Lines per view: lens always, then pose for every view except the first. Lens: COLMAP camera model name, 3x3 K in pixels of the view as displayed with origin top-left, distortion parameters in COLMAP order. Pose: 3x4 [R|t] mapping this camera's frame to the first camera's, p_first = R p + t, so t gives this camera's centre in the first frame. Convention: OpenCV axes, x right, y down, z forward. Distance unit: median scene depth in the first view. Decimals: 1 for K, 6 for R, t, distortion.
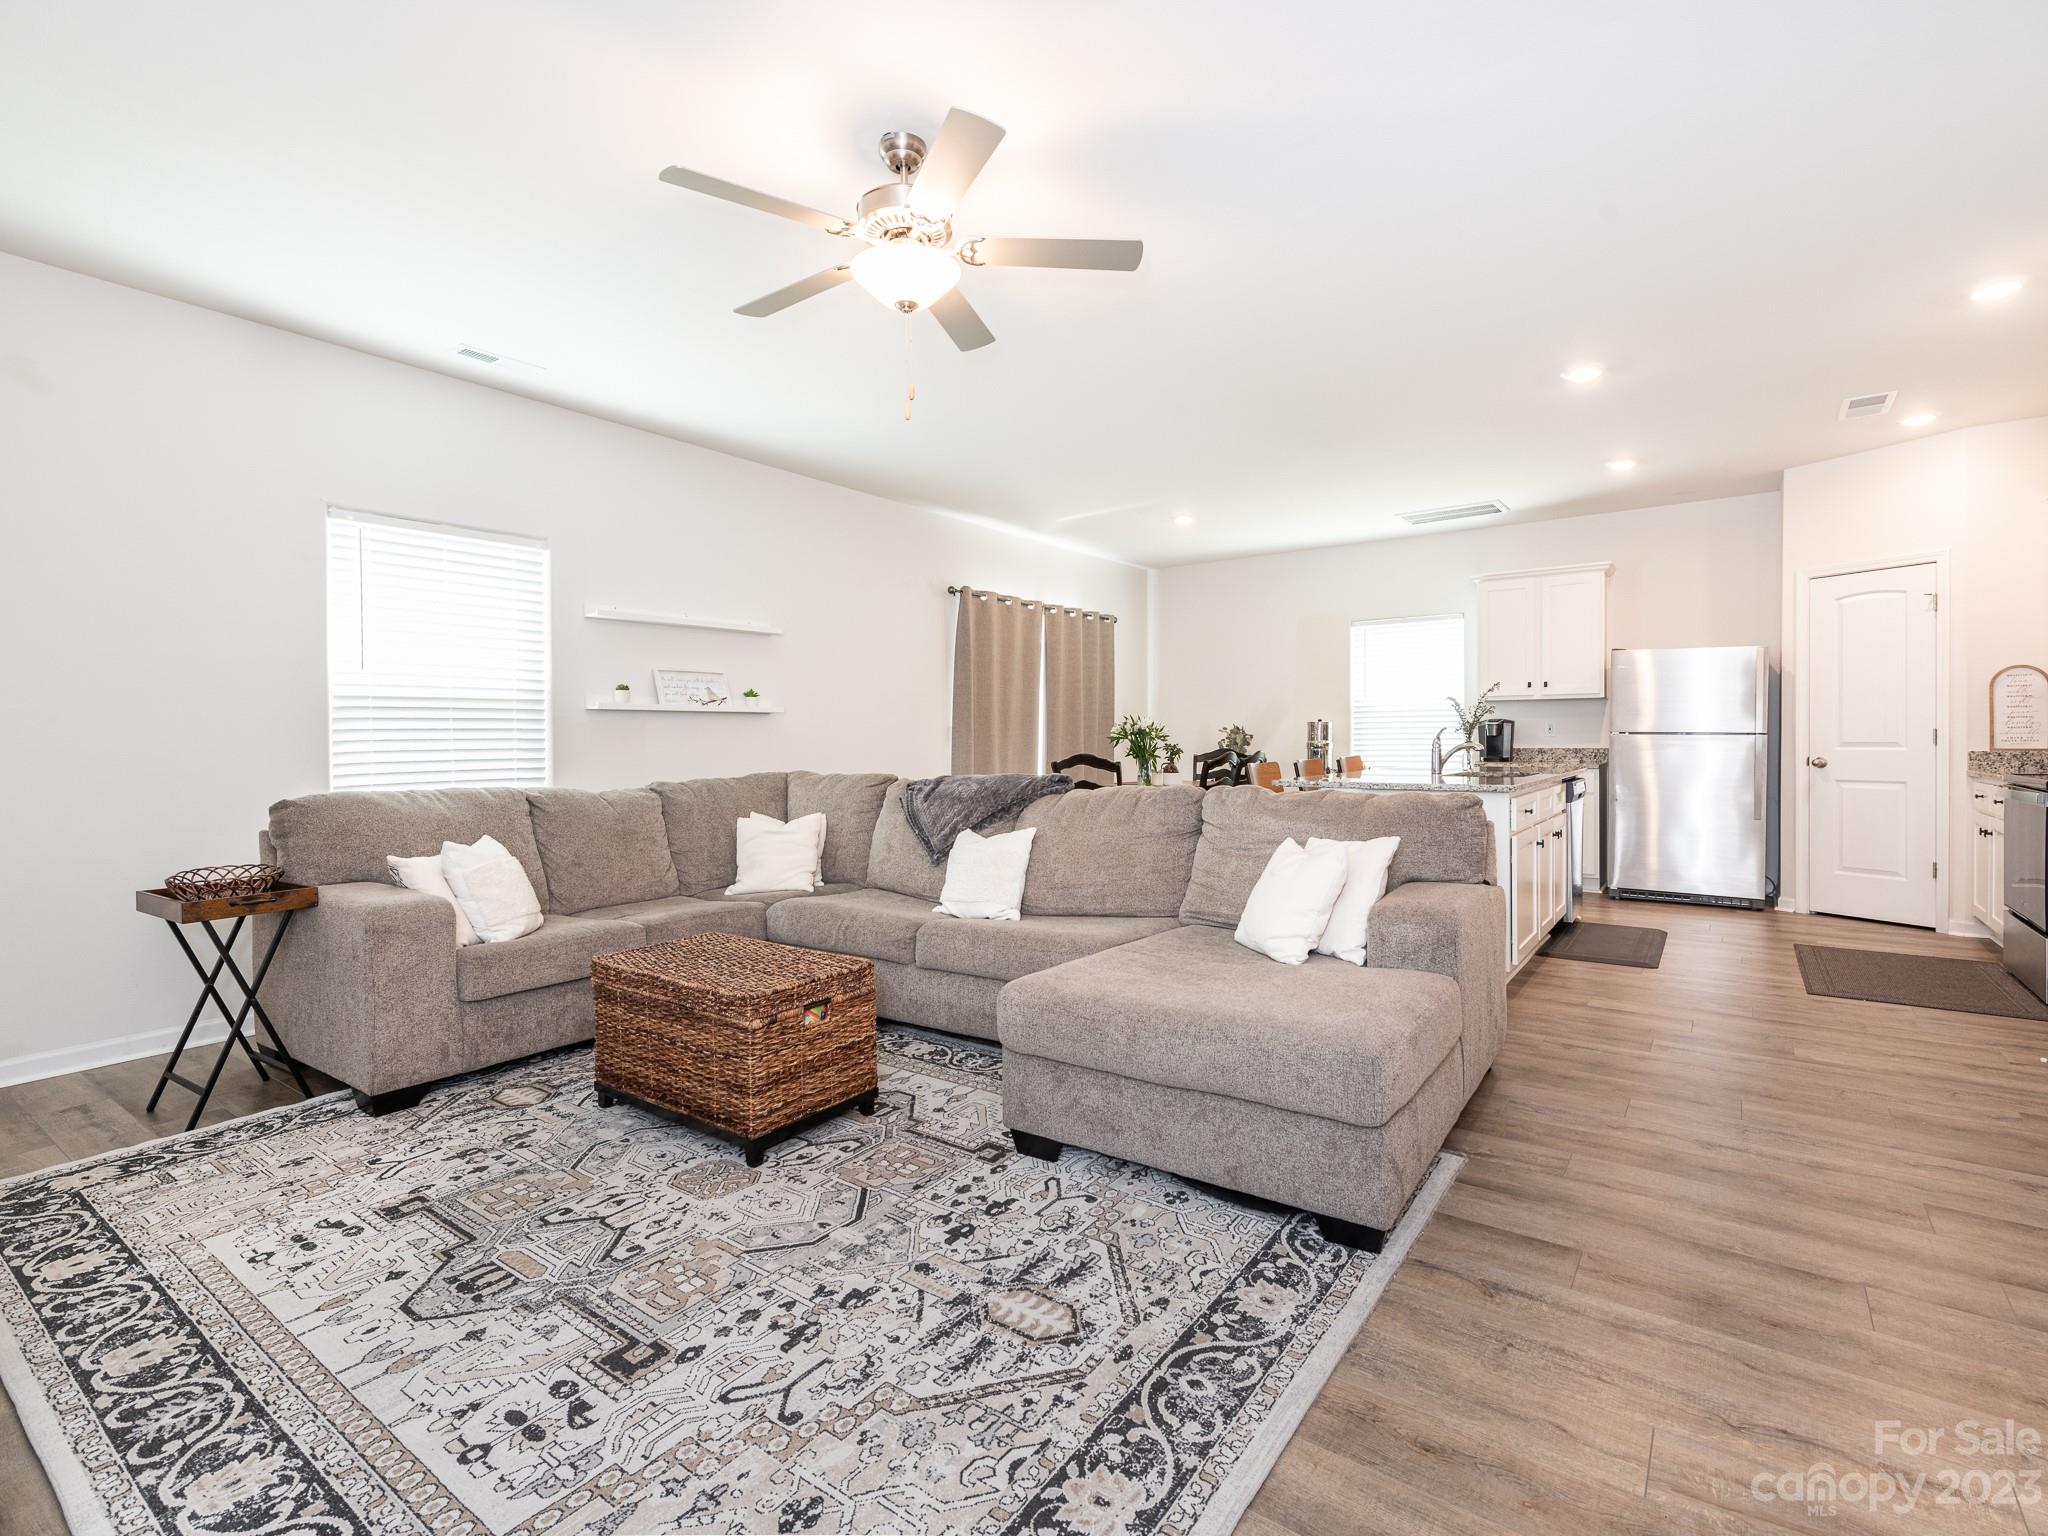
lens RADIAL K [[969.0, 0, 1020.3], [0, 969.0, 753.0], [0, 0, 1]] dist [0.014860, 0.000827]
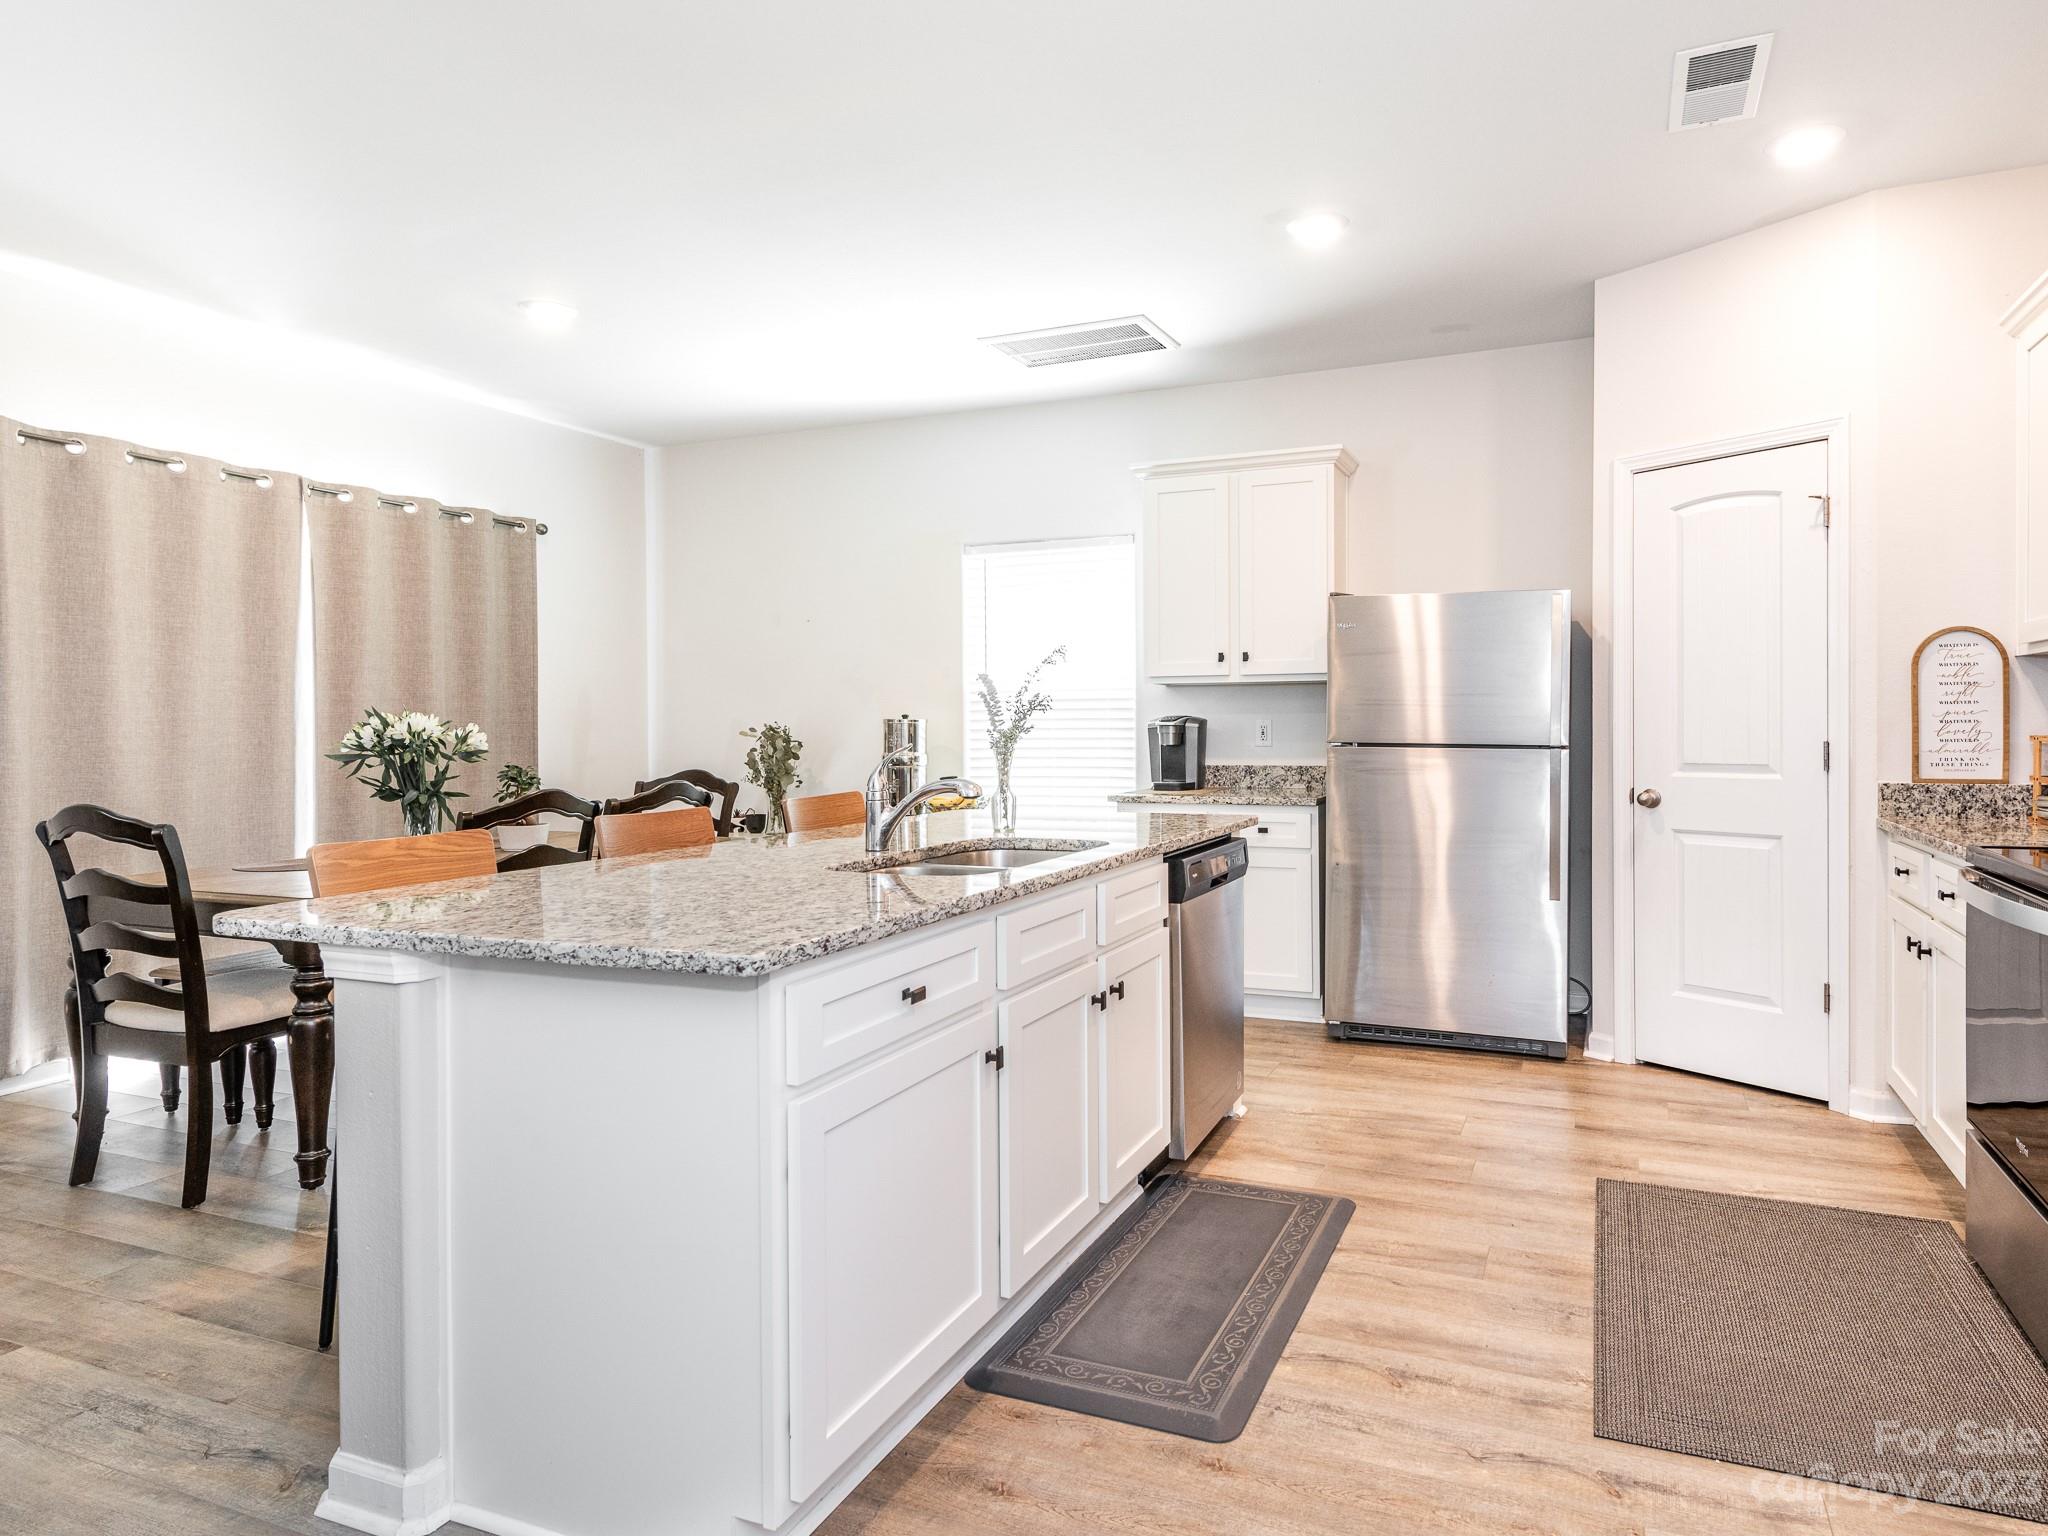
lens RADIAL K [[1186.3, 0, 1084.8], [0, 1186.3, 744.8], [0, 0, 1]] dist [0.020937, -0.007484]
pose [[0.972400, -0.003083, 0.233298, 0.846680], [0.003662, 0.999991, -0.002050, -0.051722], [-0.233290, 0.002848, 0.972403, 1.016527]]
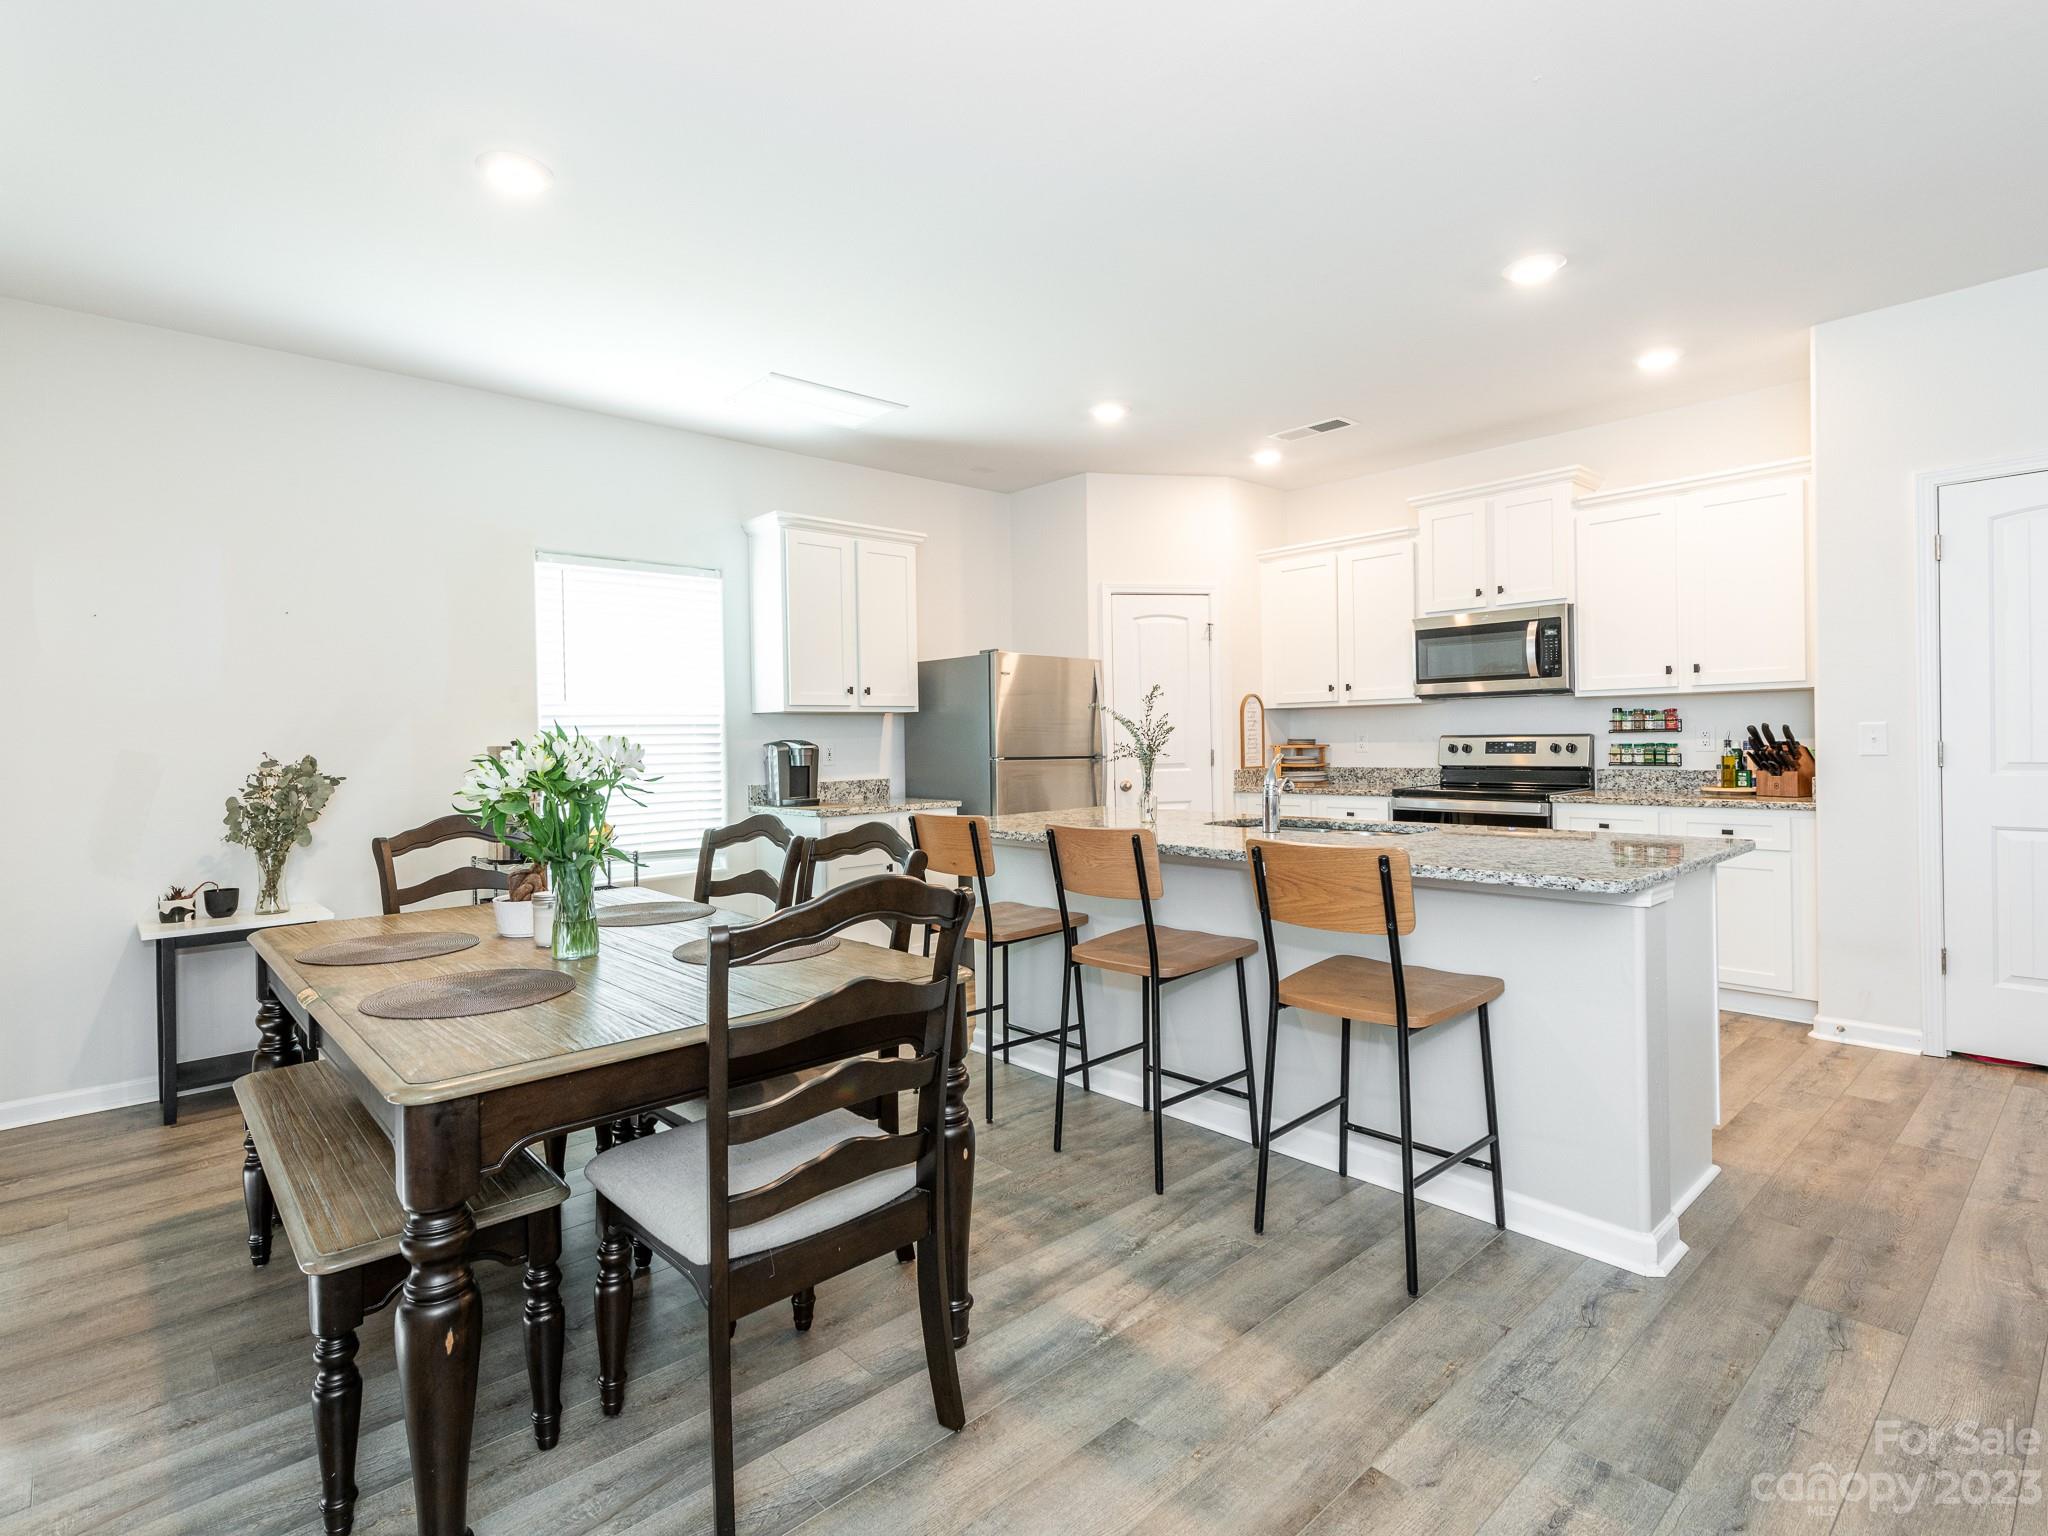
lens RADIAL K [[1055.2, 0, 986.6], [0, 1055.2, 740.9], [0, 0, 1]] dist [0.017074, -0.006064]
pose [[0.214605, -0.000618, 0.976701, -0.541108], [0.034977, 0.999363, -0.007054, -0.078262], [-0.976074, 0.035676, 0.214490, 2.248272]]
